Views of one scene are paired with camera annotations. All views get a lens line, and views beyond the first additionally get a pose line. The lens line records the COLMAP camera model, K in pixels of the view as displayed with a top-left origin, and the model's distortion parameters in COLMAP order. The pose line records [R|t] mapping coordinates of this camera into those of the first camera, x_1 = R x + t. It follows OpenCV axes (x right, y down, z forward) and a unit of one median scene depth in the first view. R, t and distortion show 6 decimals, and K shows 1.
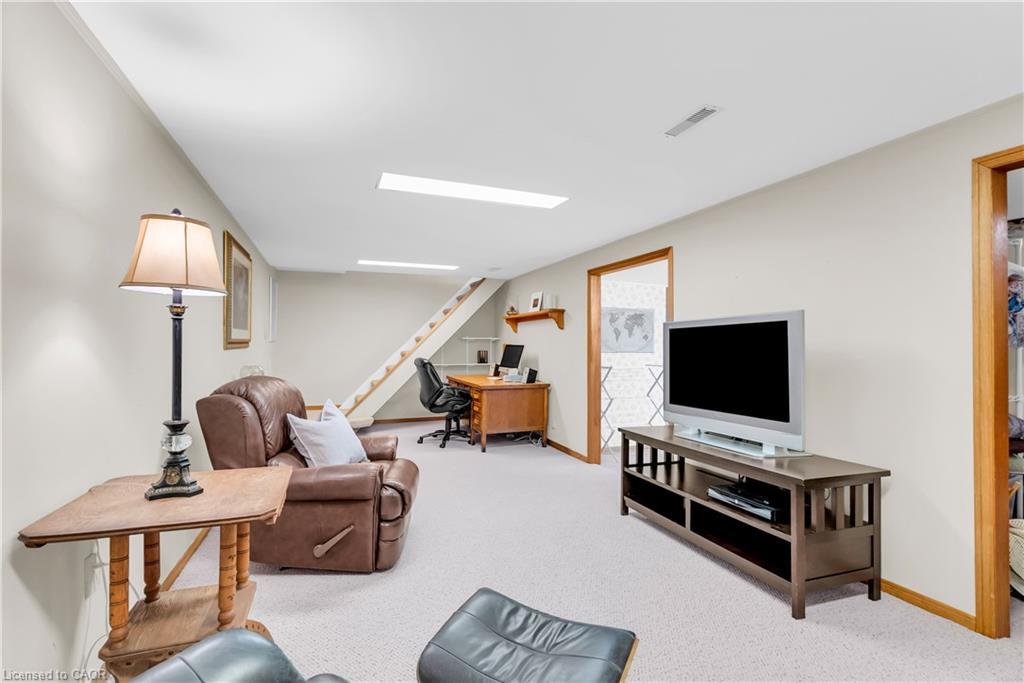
lens RADIAL K [[468.4, 0, 514.9], [0, 468.4, 343.3], [0, 0, 1]] dist [0.001119, 0.000537]
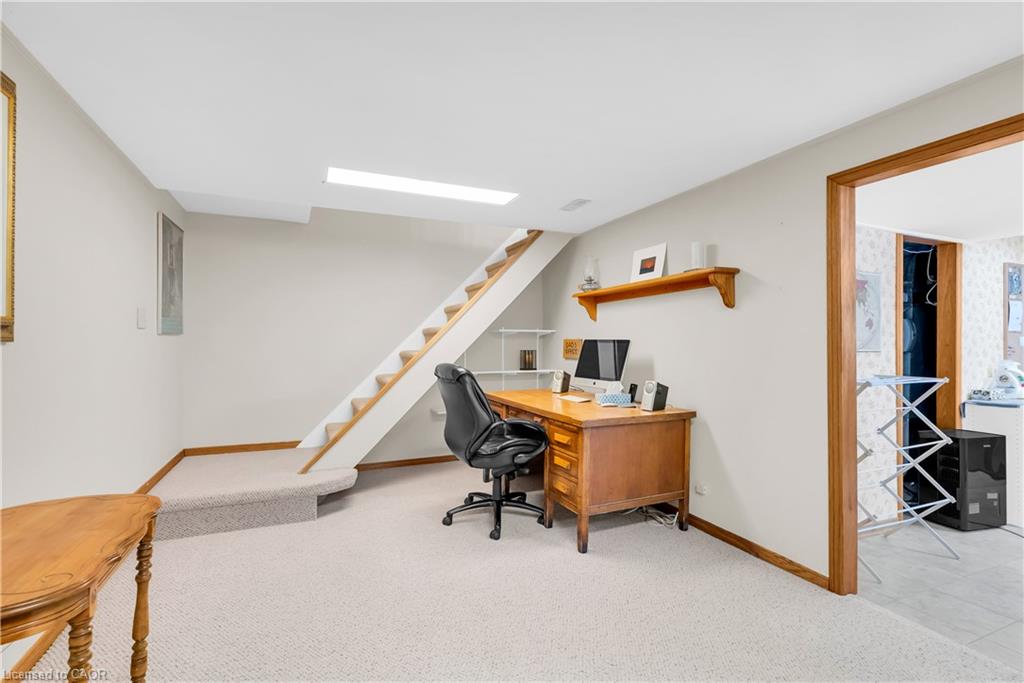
lens RADIAL K [[468.4, 0, 514.9], [0, 468.4, 343.3], [0, 0, 1]] dist [0.001119, 0.000537]
pose [[0.998856, -0.002594, 0.047741, -0.148831], [0.002609, 0.999997, -0.000253, 0.008119], [-0.047740, 0.000377, 0.998860, 0.458579]]
